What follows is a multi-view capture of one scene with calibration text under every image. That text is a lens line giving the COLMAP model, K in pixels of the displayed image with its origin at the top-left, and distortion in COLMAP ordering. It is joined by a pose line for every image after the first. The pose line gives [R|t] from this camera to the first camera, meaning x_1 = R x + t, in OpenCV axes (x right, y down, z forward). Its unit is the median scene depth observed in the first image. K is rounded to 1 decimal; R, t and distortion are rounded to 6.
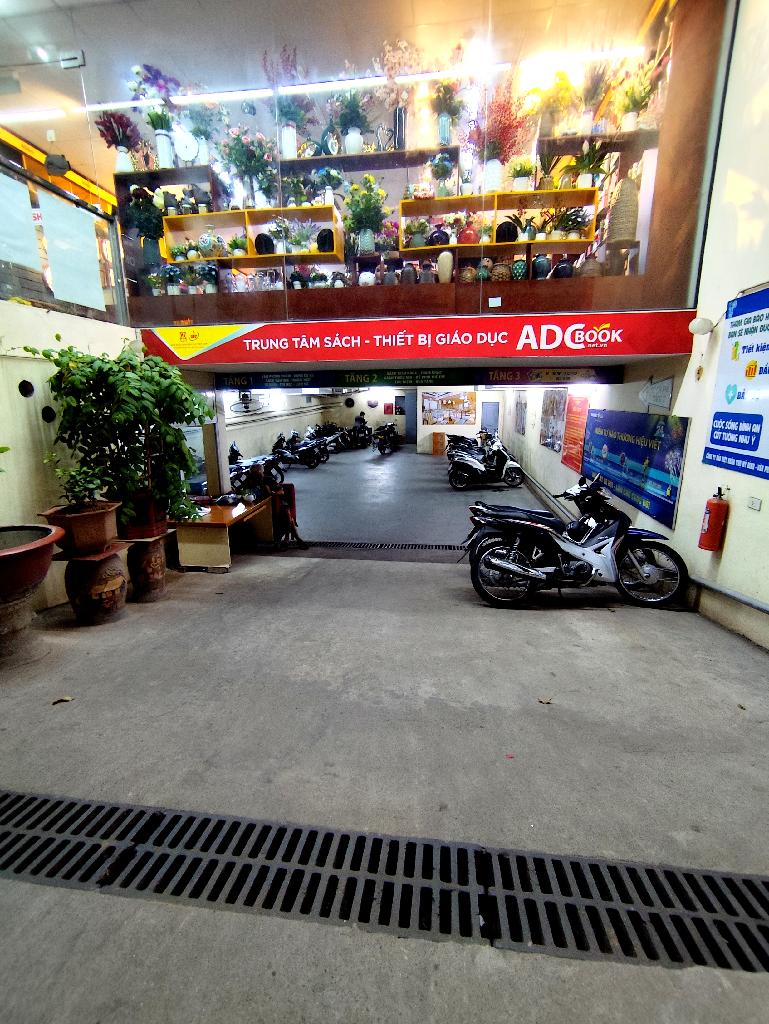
lens RADIAL K [[464.3, 0, 385.5], [0, 464.3, 507.4], [0, 0, 1]] dist [-0.007523, 0.000605]
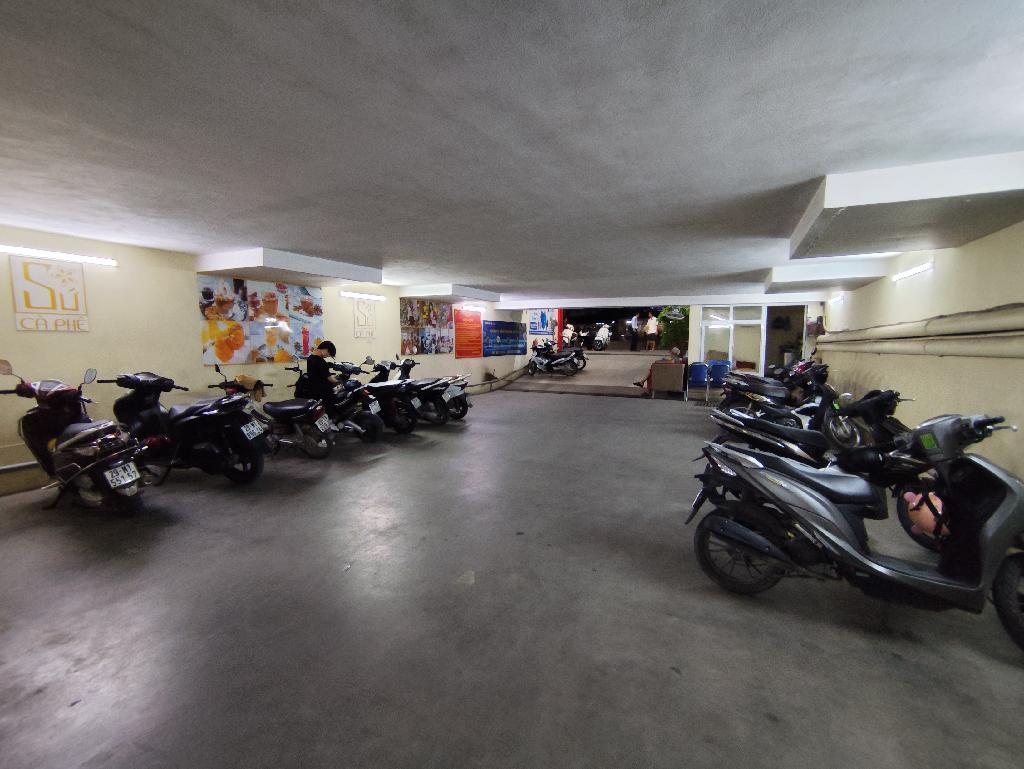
lens RADIAL K [[464.3, 0, 511.8], [0, 464.3, 391.9], [0, 0, 1]] dist [-0.007523, 0.000605]
pose [[-0.953123, -0.029517, 0.301140, -0.272484], [0.074090, 0.942169, 0.326847, -0.602762], [-0.293372, 0.333836, -0.895816, 3.029418]]
